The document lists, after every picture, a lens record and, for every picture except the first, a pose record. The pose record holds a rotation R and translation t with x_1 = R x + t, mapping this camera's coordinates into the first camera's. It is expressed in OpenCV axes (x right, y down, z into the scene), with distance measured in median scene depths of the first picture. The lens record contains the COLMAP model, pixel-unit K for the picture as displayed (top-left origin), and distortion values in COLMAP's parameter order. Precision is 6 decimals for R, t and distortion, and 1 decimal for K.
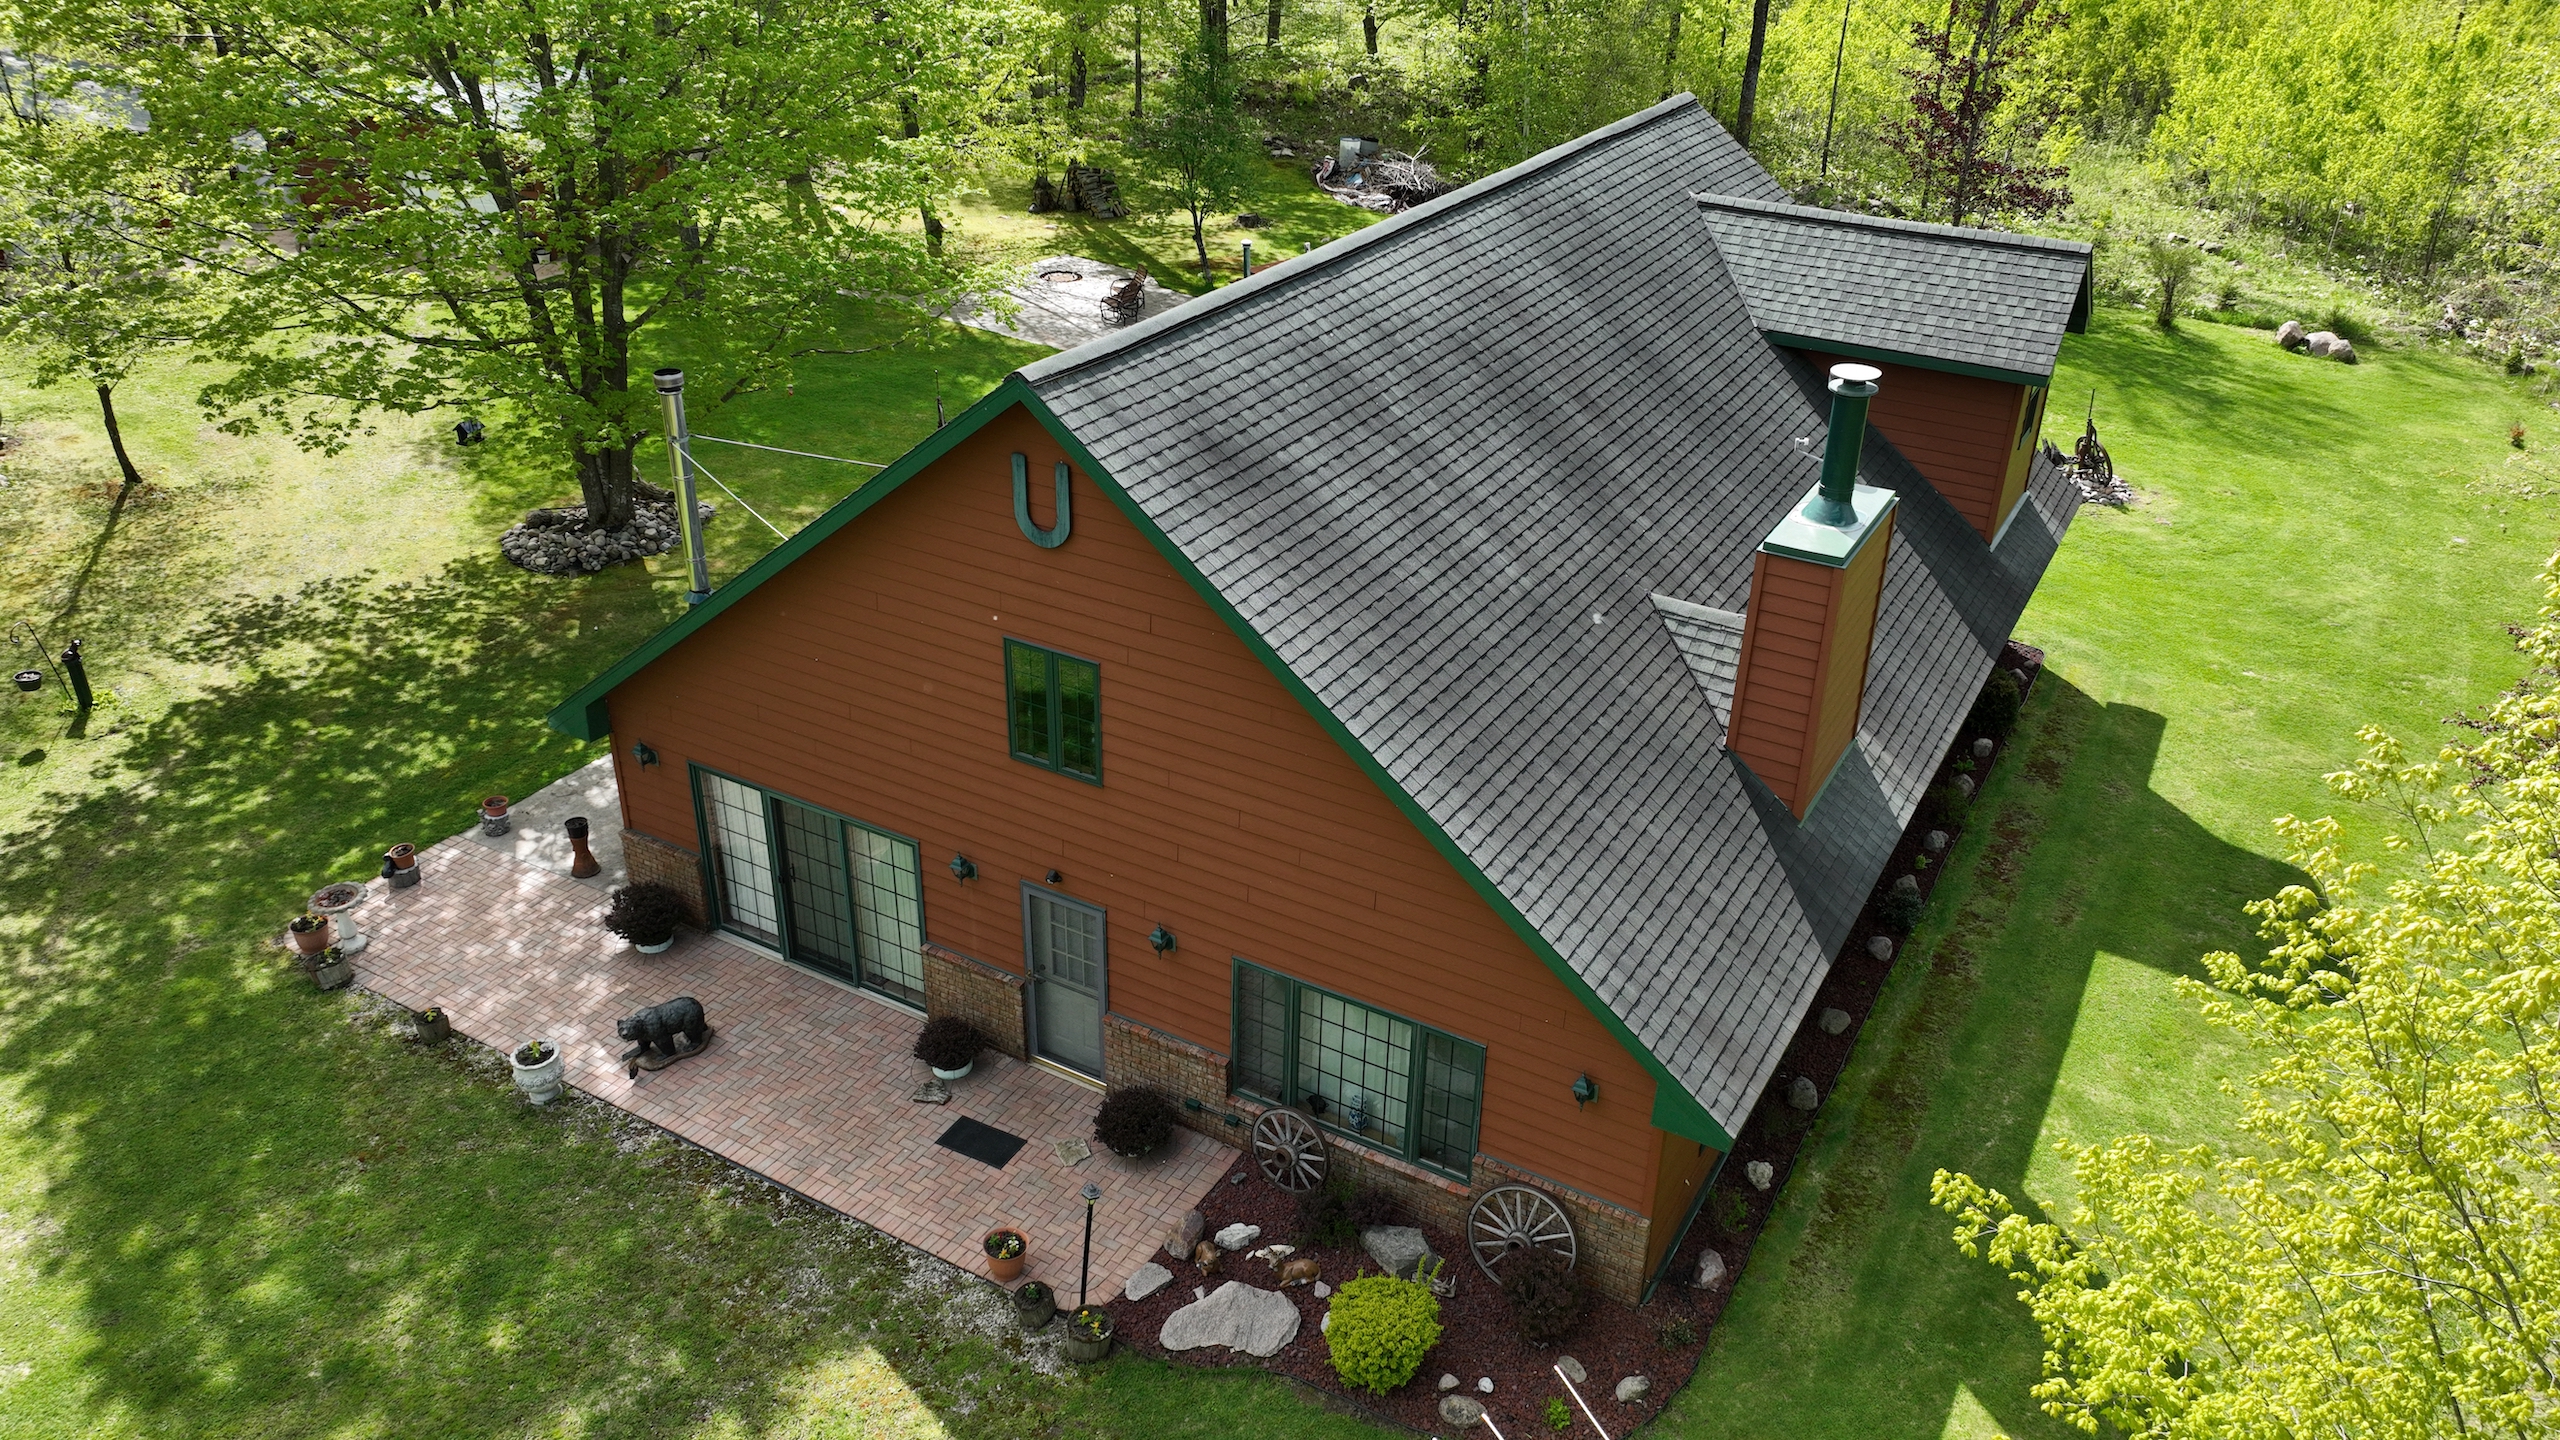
lens RADIAL K [[1884.3, 0, 1280.0], [0, 1884.3, 720.0], [0, 0, 1]] dist [0.002604, -0.000718]
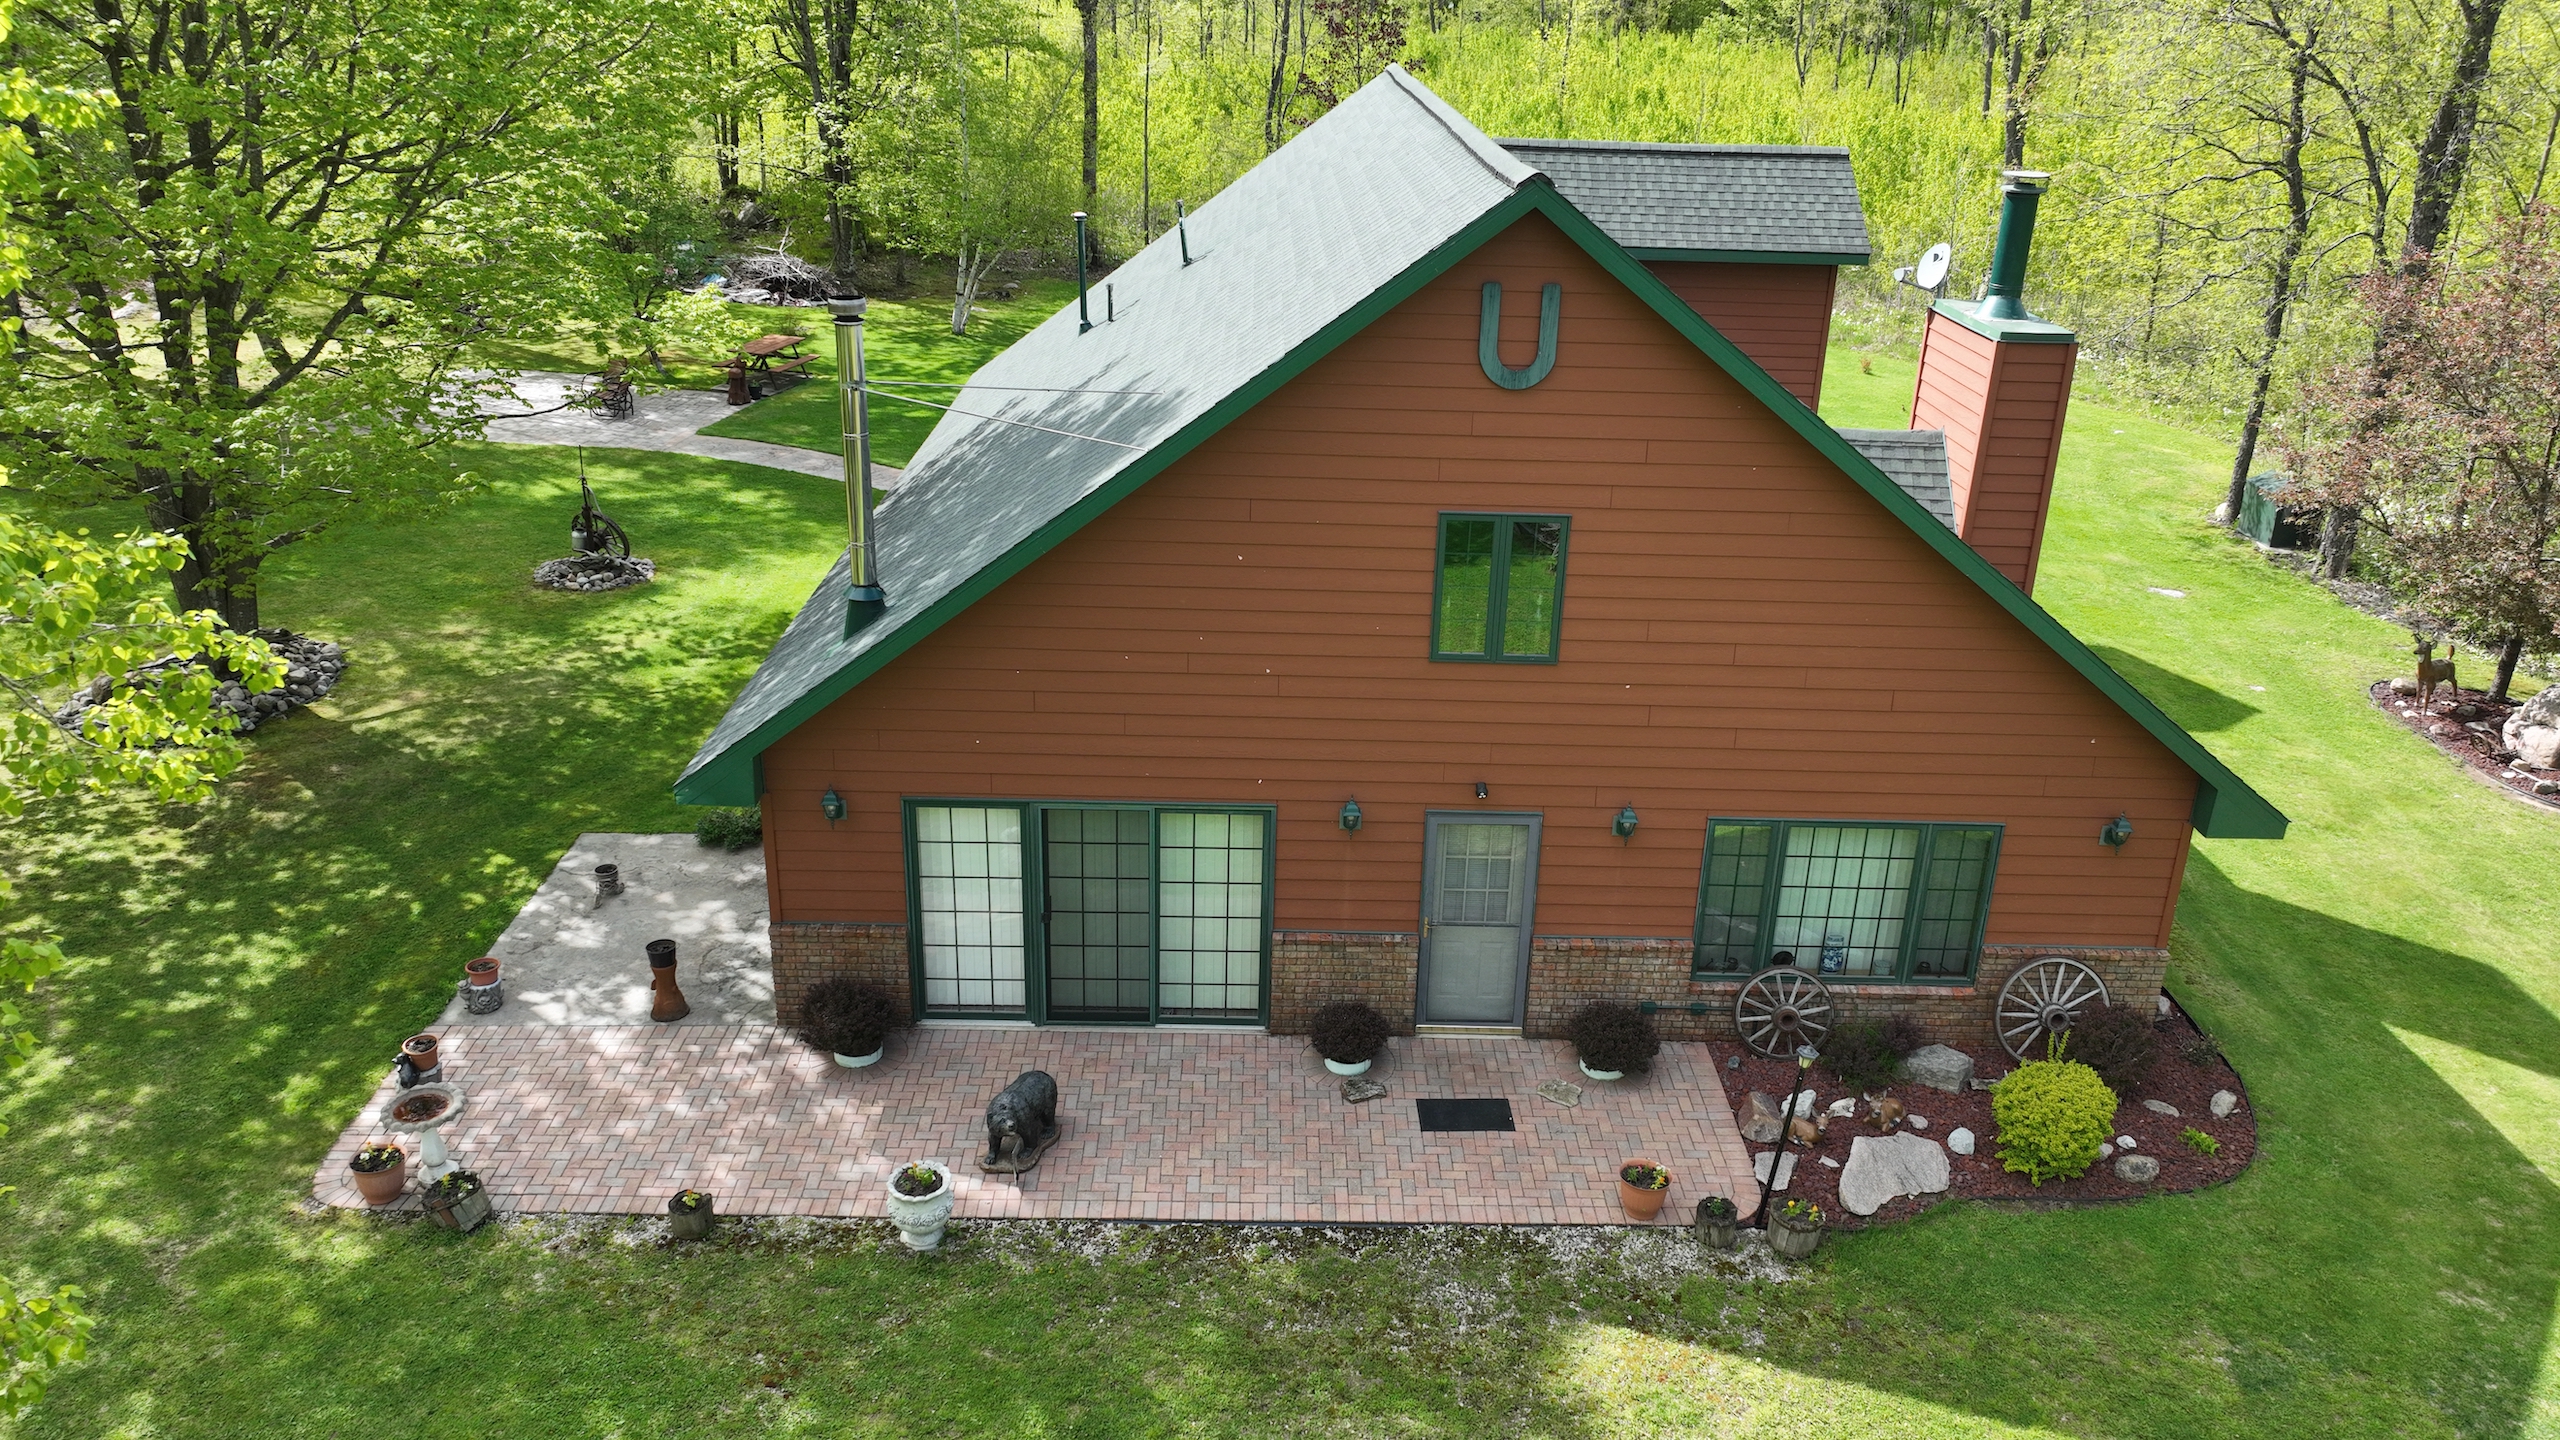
lens RADIAL K [[1884.3, 0, 1280.0], [0, 1884.3, 720.0], [0, 0, 1]] dist [0.002604, -0.000718]
pose [[0.860666, -0.185043, 0.474355, -0.602472], [0.227861, 0.973106, -0.033827, 0.058405], [-0.455338, 0.137200, 0.879684, 0.256689]]
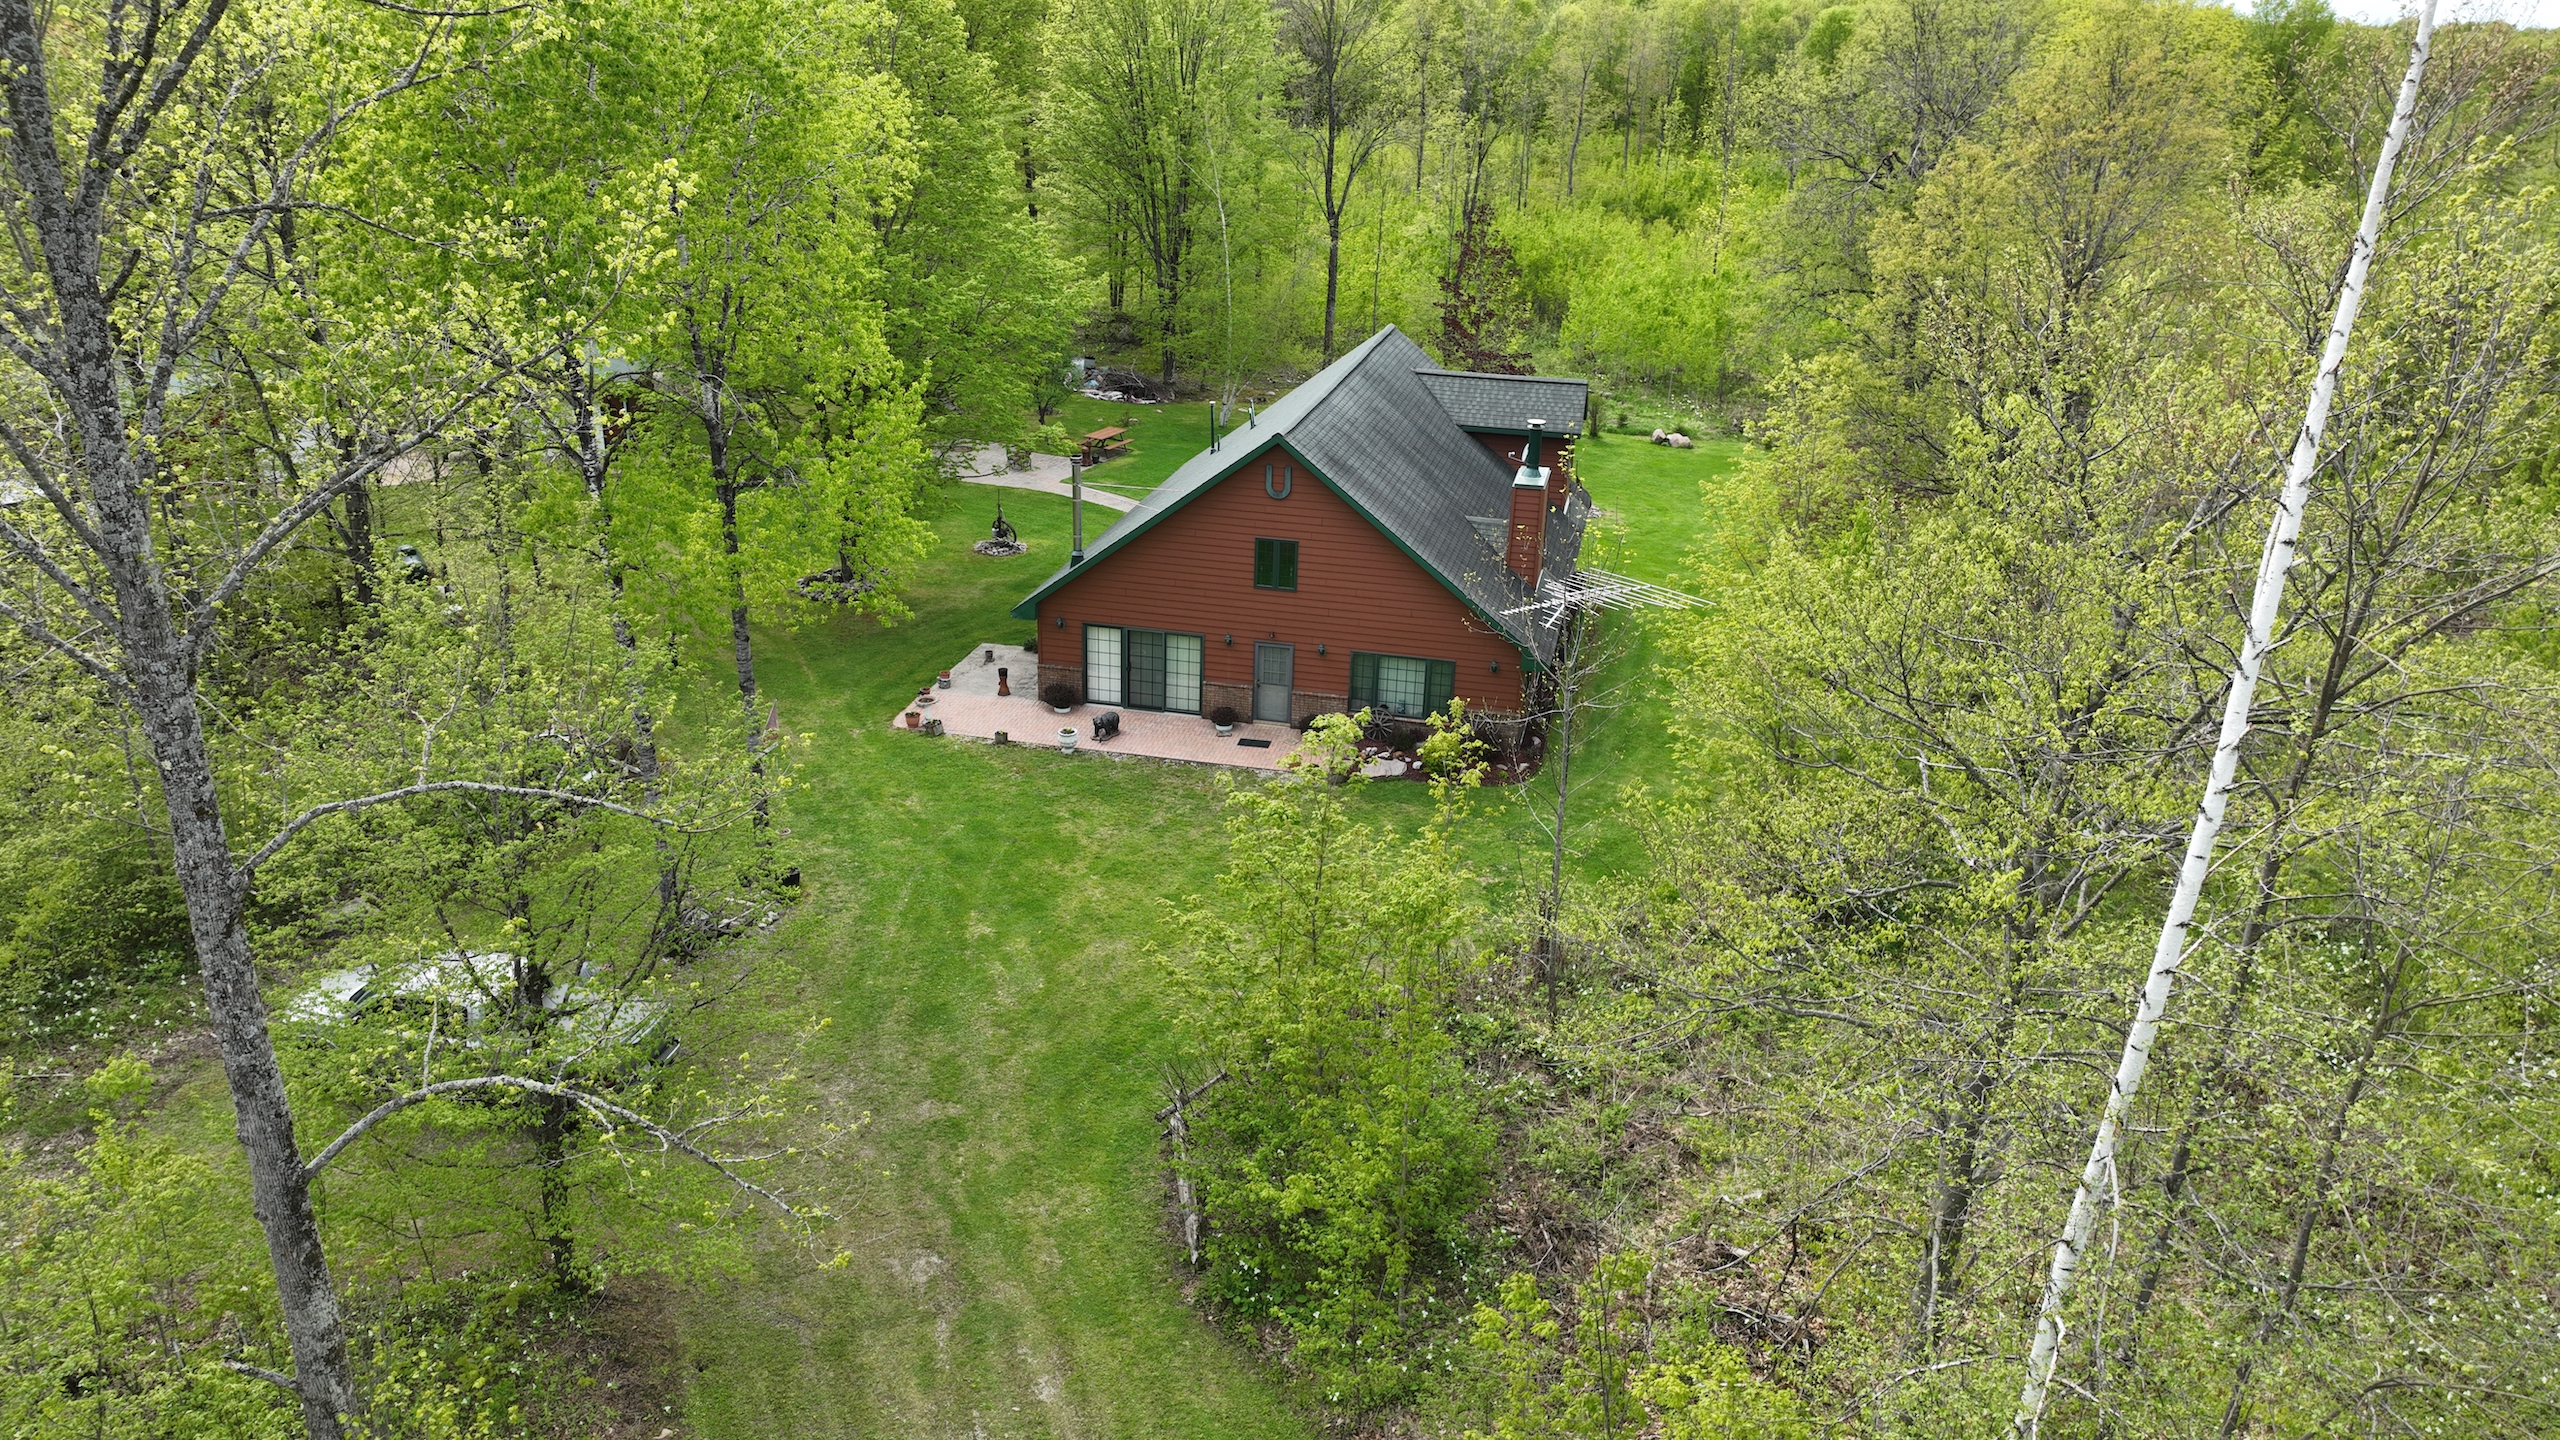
lens RADIAL K [[1875.0, 0, 1203.6], [0, 1875.0, 721.8], [0, 0, 1]] dist [0.005353, 0.001949]
pose [[0.963448, -0.096793, 0.249799, -0.843123], [0.123086, 0.988137, -0.091842, 0.415929], [-0.237946, 0.119232, 0.963932, -1.399997]]
